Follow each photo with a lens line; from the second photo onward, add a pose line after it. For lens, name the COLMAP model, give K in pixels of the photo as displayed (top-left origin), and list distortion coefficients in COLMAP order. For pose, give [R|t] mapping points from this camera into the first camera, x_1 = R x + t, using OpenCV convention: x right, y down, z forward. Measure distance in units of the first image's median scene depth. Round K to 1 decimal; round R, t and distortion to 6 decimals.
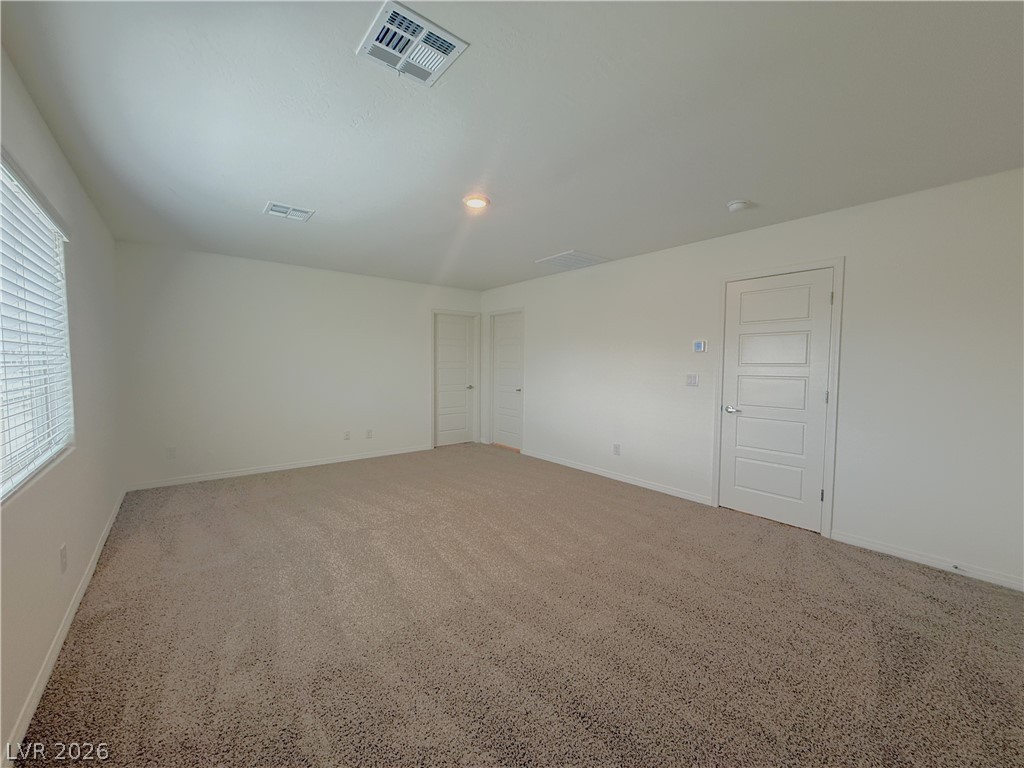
lens RADIAL K [[407.7, 0, 506.5], [0, 407.7, 385.6], [0, 0, 1]] dist [0.001406, -0.000303]
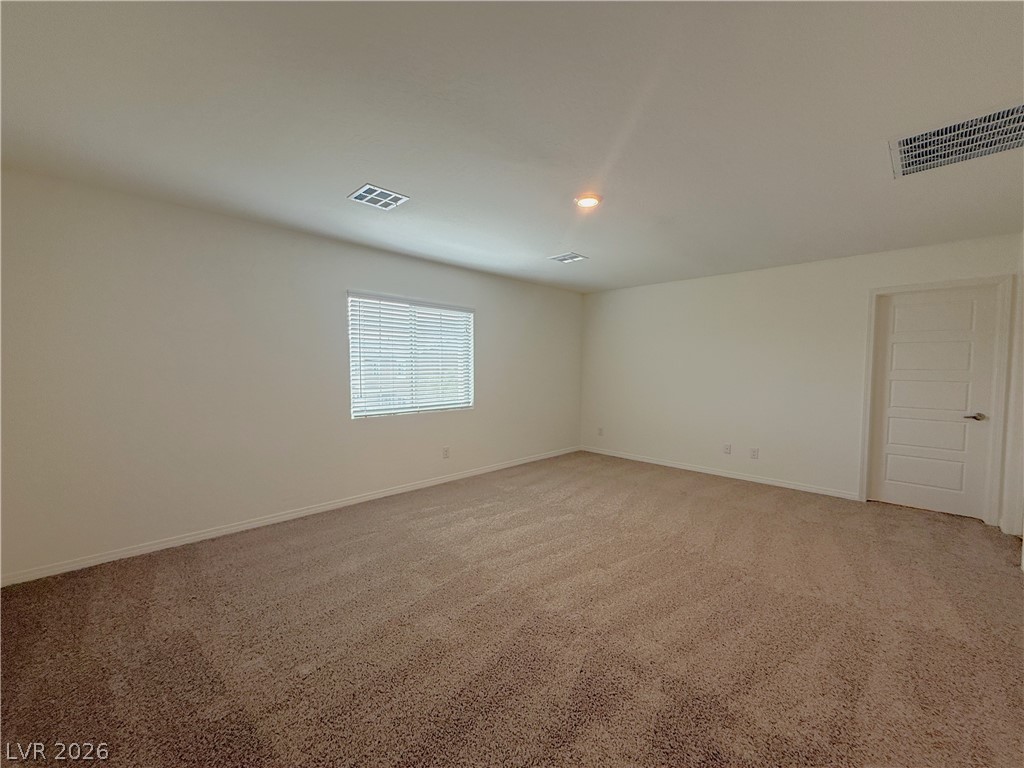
lens RADIAL K [[407.7, 0, 506.5], [0, 407.7, 385.6], [0, 0, 1]] dist [0.001406, -0.000303]
pose [[0.102334, 0.038418, -0.994008, 0.864972], [-0.062335, 0.997538, 0.032137, -0.036950], [0.992795, 0.058672, 0.104476, 0.735102]]
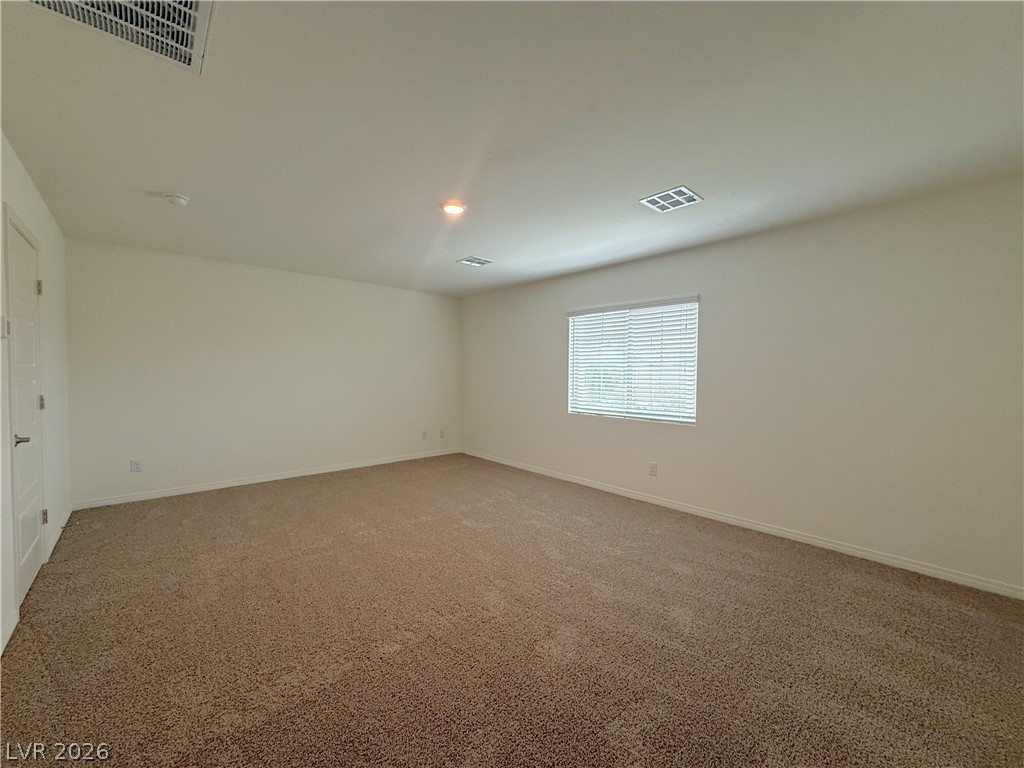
lens RADIAL K [[403.6, 0, 512.0], [0, 403.6, 384.0], [0, 0, 1]] dist [0.000615, -0.000049]
pose [[-0.997372, -0.010567, -0.071678, -0.151801], [-0.017178, 0.995588, 0.092250, -0.121585], [0.070387, 0.093239, -0.993153, 2.006884]]
